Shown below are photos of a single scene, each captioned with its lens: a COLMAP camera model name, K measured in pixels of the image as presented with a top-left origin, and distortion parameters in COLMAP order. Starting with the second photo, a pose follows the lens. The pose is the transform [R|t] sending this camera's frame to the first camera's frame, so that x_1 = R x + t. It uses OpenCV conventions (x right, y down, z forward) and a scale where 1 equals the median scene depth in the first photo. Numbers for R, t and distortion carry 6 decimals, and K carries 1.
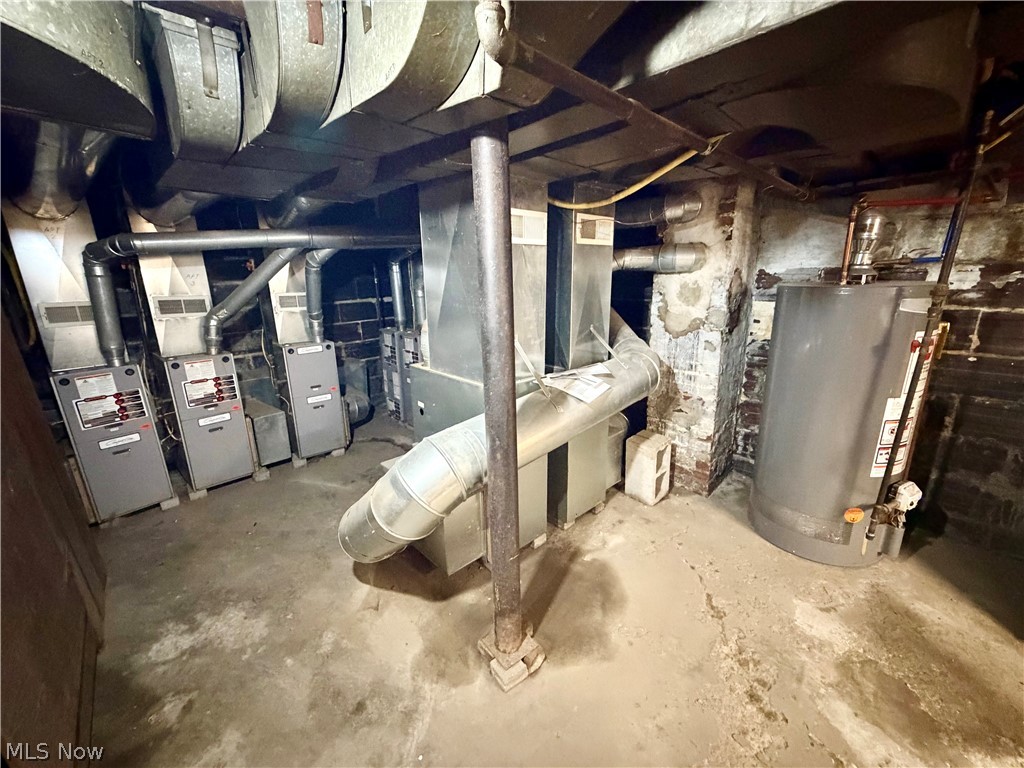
lens RADIAL K [[409.5, 0, 511.8], [0, 409.5, 382.3], [0, 0, 1]] dist [0.000347, -0.001243]
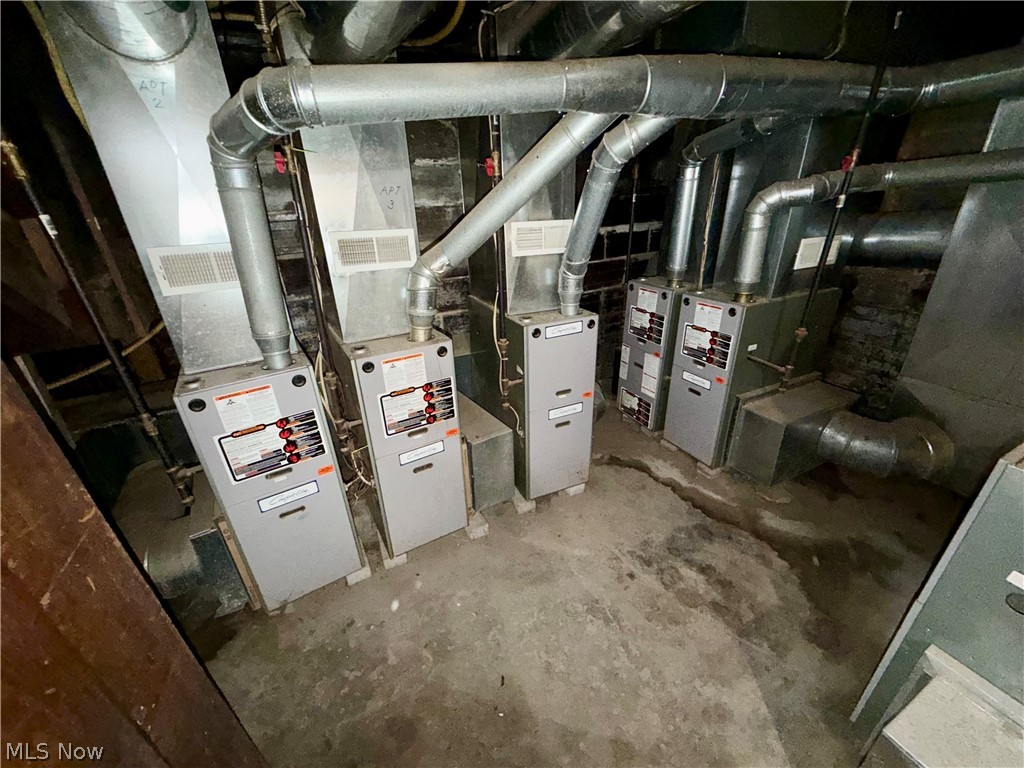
lens RADIAL K [[409.5, 0, 508.2], [0, 409.5, 382.9], [0, 0, 1]] dist [0.000347, -0.001243]
pose [[0.958054, 0.106198, -0.266185, -0.169324], [-0.057692, 0.981261, 0.183844, -0.044087], [0.280721, -0.160776, 0.946228, 0.182443]]
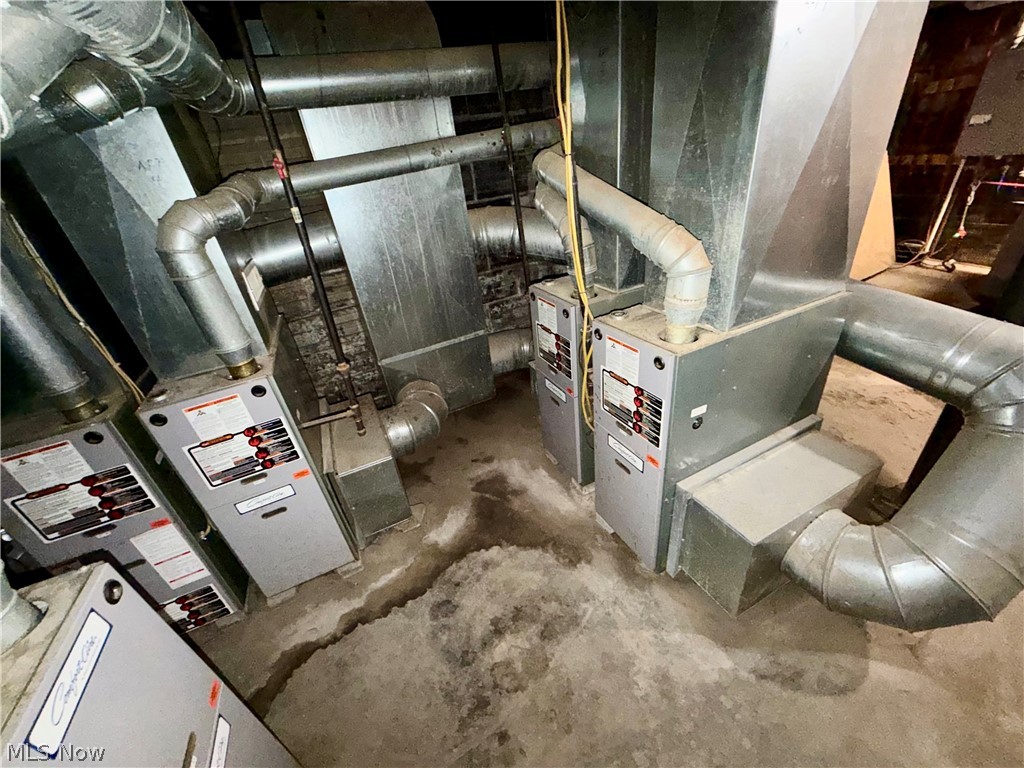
lens RADIAL K [[409.5, 0, 507.5], [0, 409.5, 384.4], [0, 0, 1]] dist [0.000347, -0.001243]
pose [[0.298944, -0.488295, 0.819879, -0.215146], [0.349059, 0.855580, 0.382283, -0.079277], [-0.888139, 0.171905, 0.426214, 0.301878]]
